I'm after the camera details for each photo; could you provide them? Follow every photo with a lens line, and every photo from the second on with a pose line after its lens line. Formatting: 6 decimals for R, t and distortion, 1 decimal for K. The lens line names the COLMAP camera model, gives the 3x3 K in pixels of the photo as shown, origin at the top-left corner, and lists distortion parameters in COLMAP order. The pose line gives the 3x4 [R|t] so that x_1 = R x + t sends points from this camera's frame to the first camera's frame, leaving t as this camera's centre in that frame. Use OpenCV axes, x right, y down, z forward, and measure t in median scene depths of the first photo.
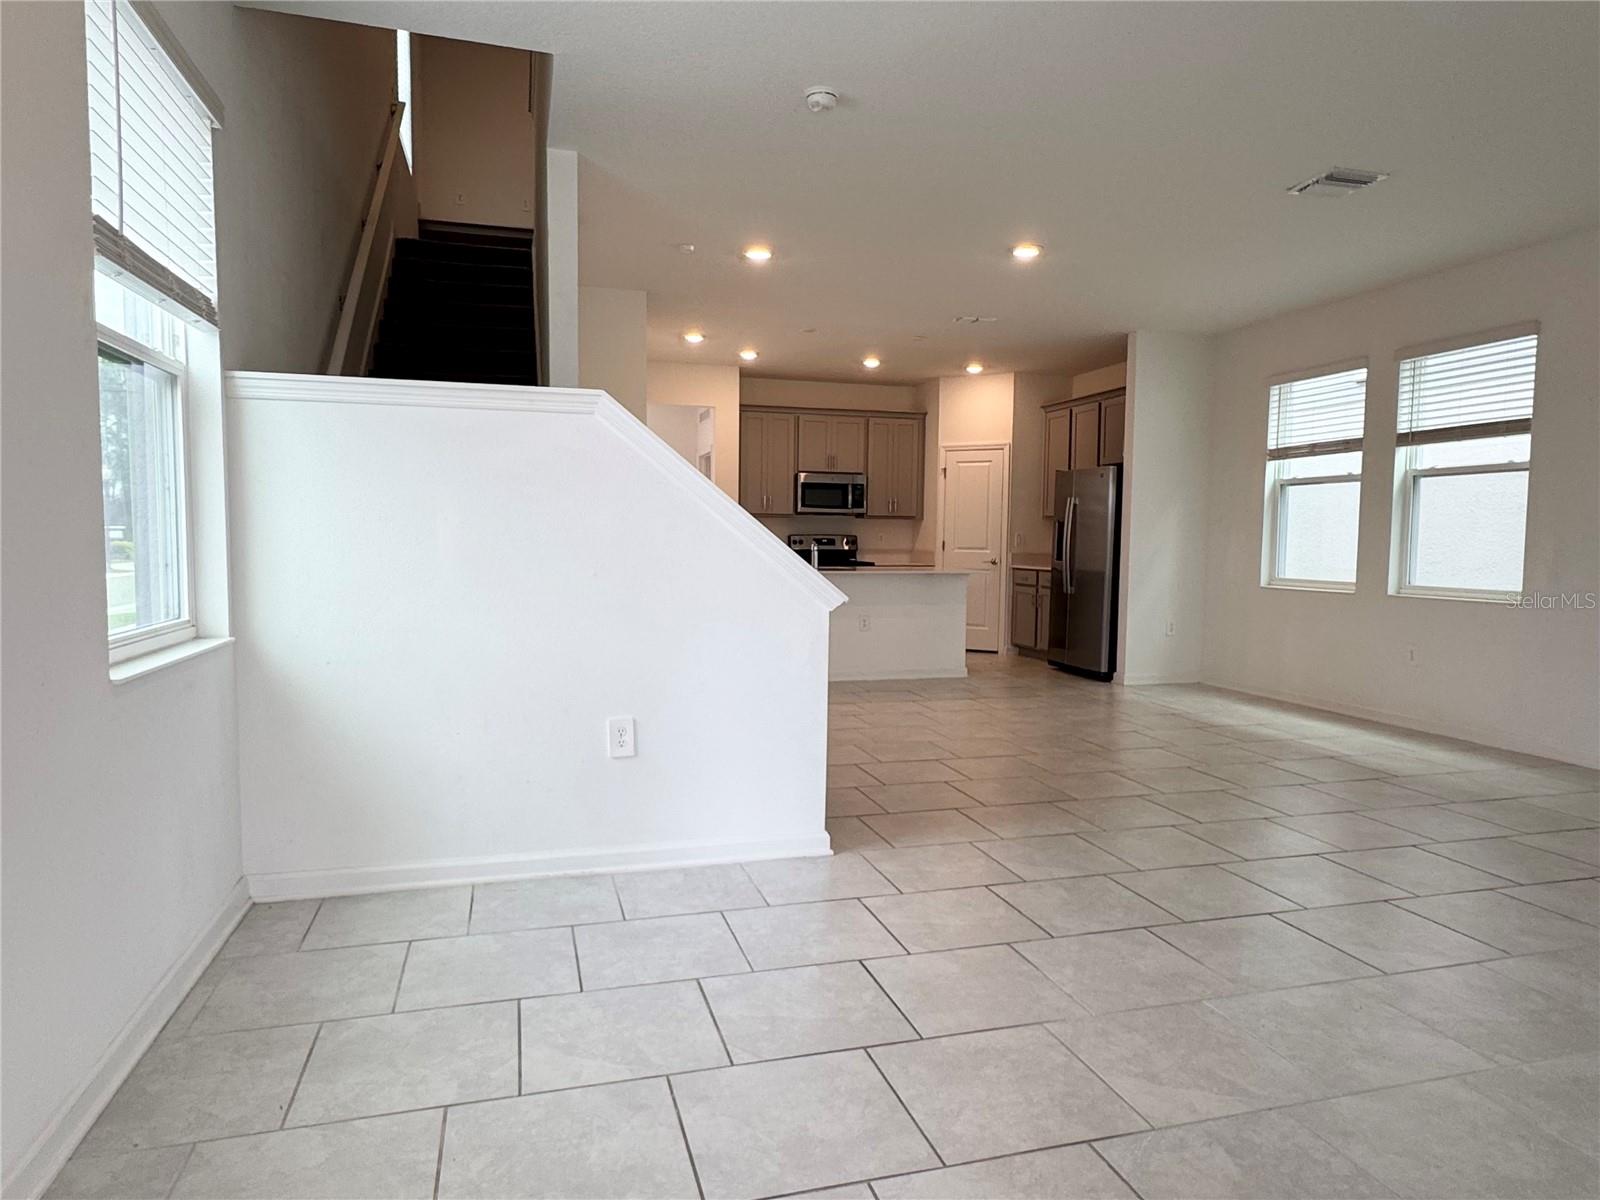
lens RADIAL K [[1000.8, 0, 800.0], [0, 1000.8, 600.0], [0, 0, 1]] dist [0.002430, -0.000148]
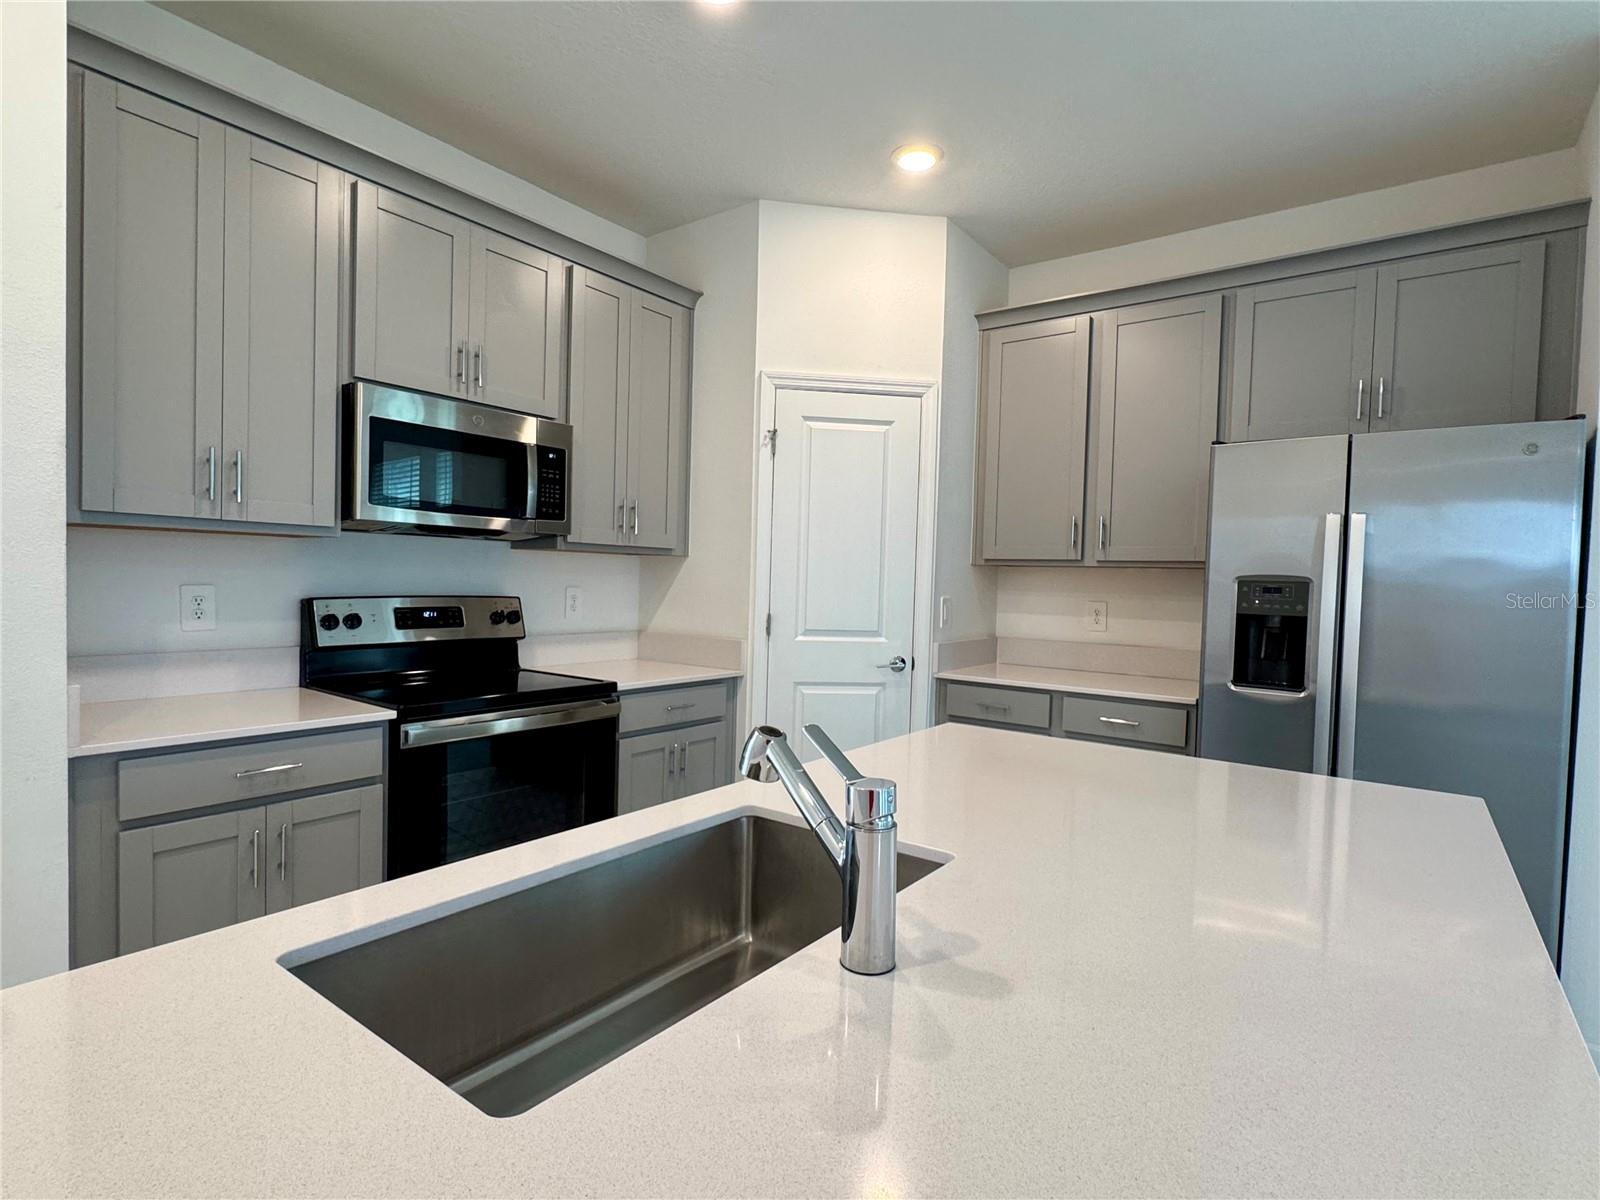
lens RADIAL K [[805.7, 0, 805.8], [0, 805.7, 604.7], [0, 0, 1]] dist [-0.001780, 0.000279]
pose [[0.793347, -0.008062, 0.608716, -0.040985], [0.018789, 0.999760, -0.011247, -0.060699], [-0.608480, 0.020360, 0.793308, 0.762884]]
